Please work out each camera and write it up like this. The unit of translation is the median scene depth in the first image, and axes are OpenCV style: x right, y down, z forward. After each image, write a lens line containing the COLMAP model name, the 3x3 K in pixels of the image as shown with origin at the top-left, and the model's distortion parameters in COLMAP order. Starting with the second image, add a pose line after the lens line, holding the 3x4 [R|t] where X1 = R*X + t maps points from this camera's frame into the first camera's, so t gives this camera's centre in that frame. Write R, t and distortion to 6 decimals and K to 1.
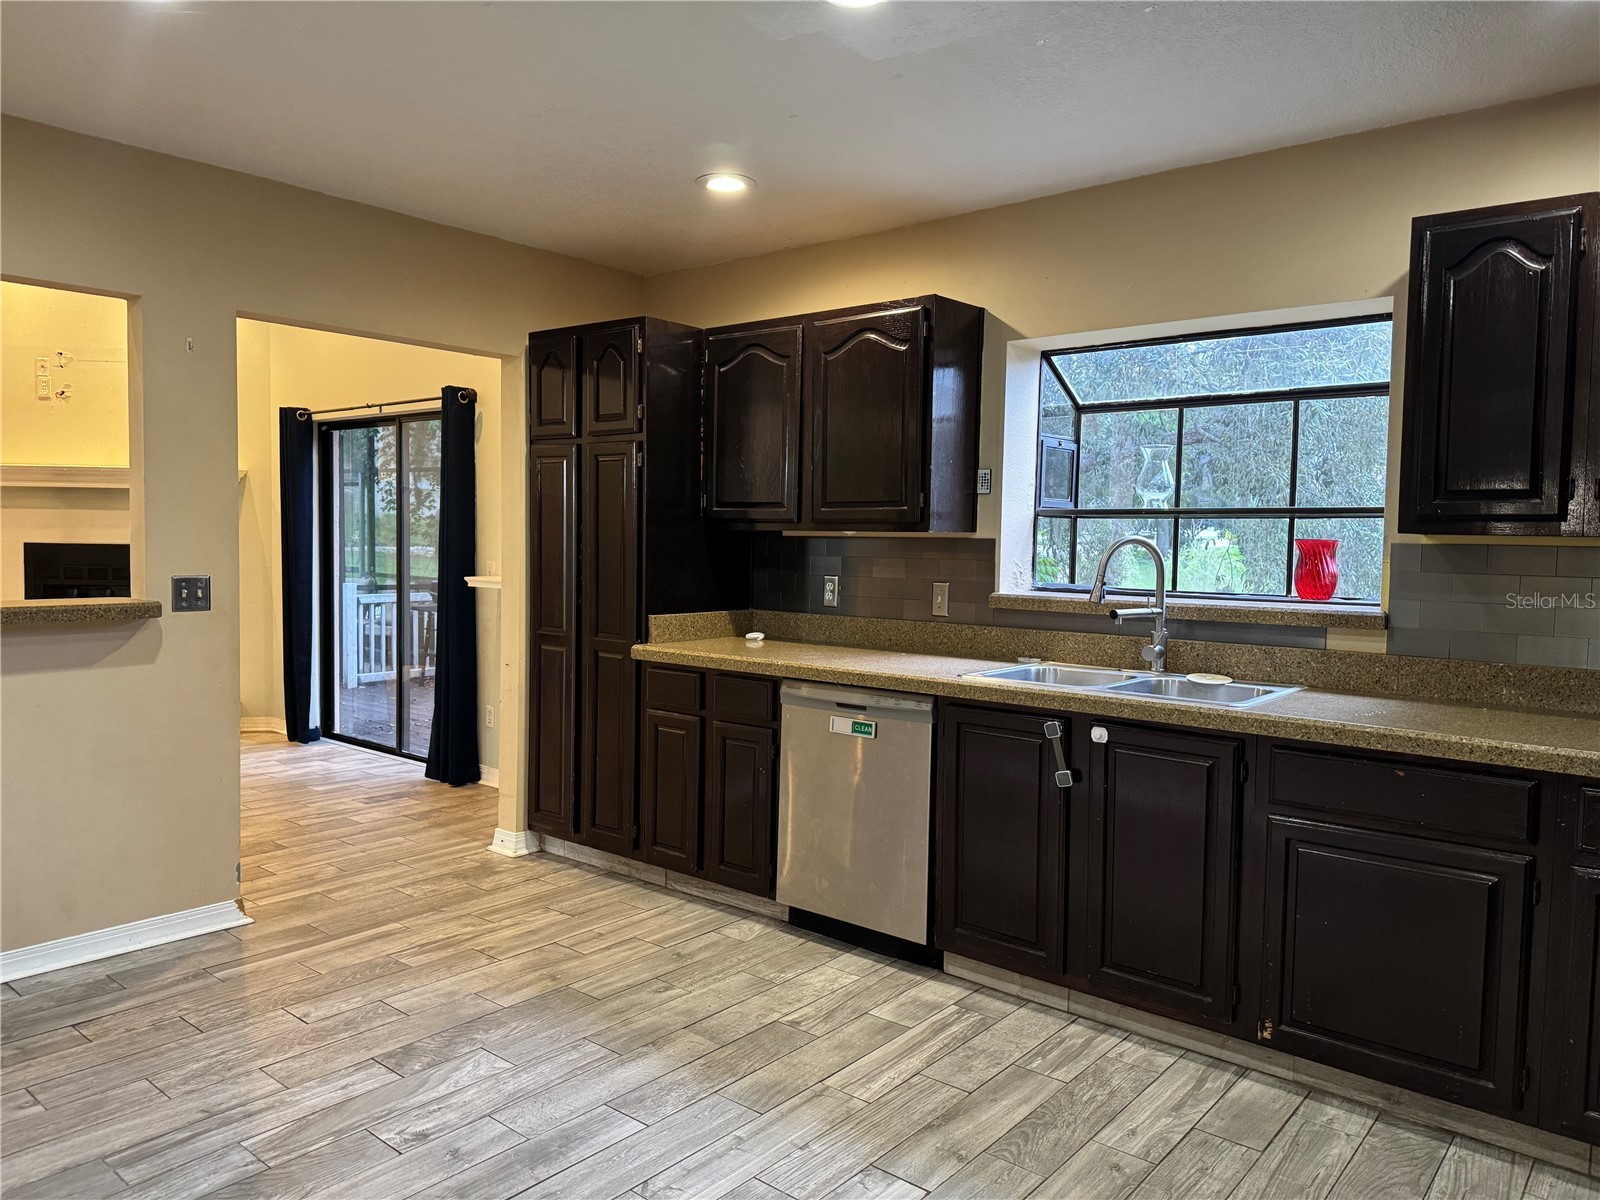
lens RADIAL K [[1130.1, 0, 790.9], [0, 1130.1, 593.7], [0, 0, 1]] dist [0.063430, -0.079152]
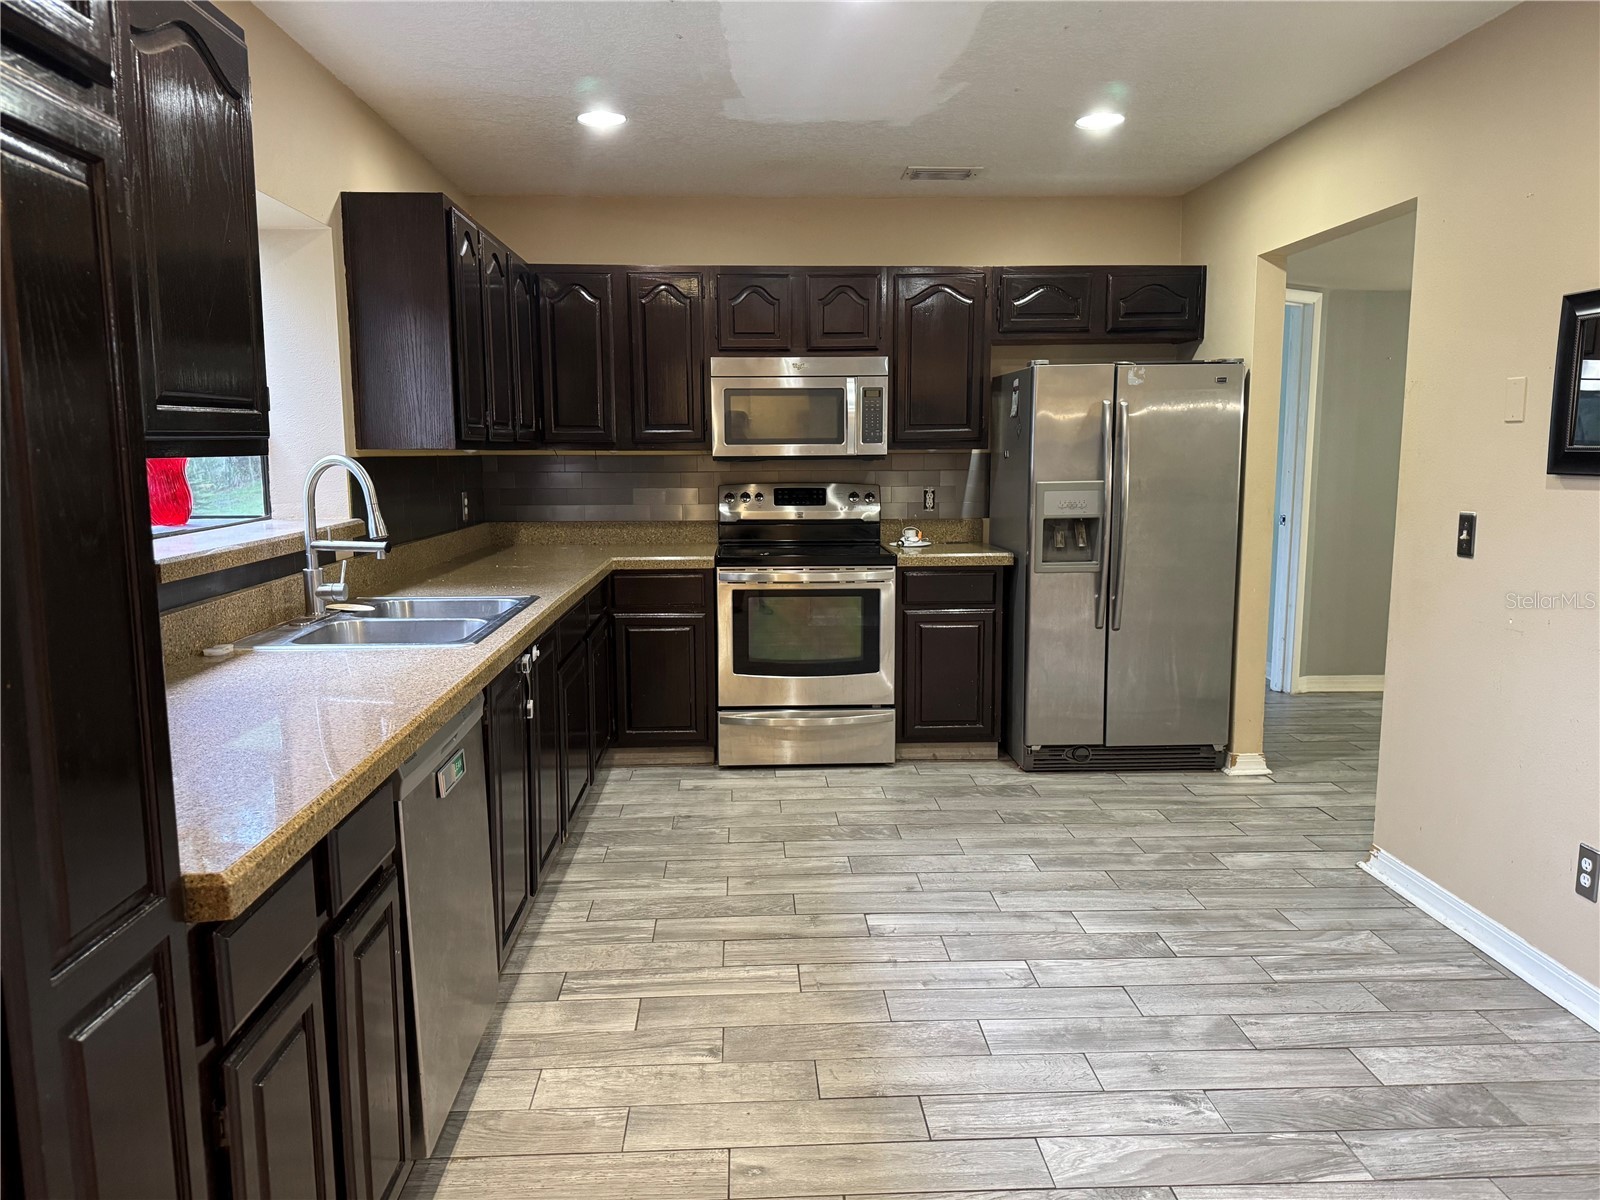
lens RADIAL K [[1130.1, 0, 799.1], [0, 1130.1, 600.8], [0, 0, 1]] dist [0.063430, -0.079152]
pose [[-0.683668, -0.116102, 0.720498, -0.690802], [0.030086, 0.981941, 0.186780, -0.117667], [-0.729172, 0.149372, -0.667829, 1.671379]]
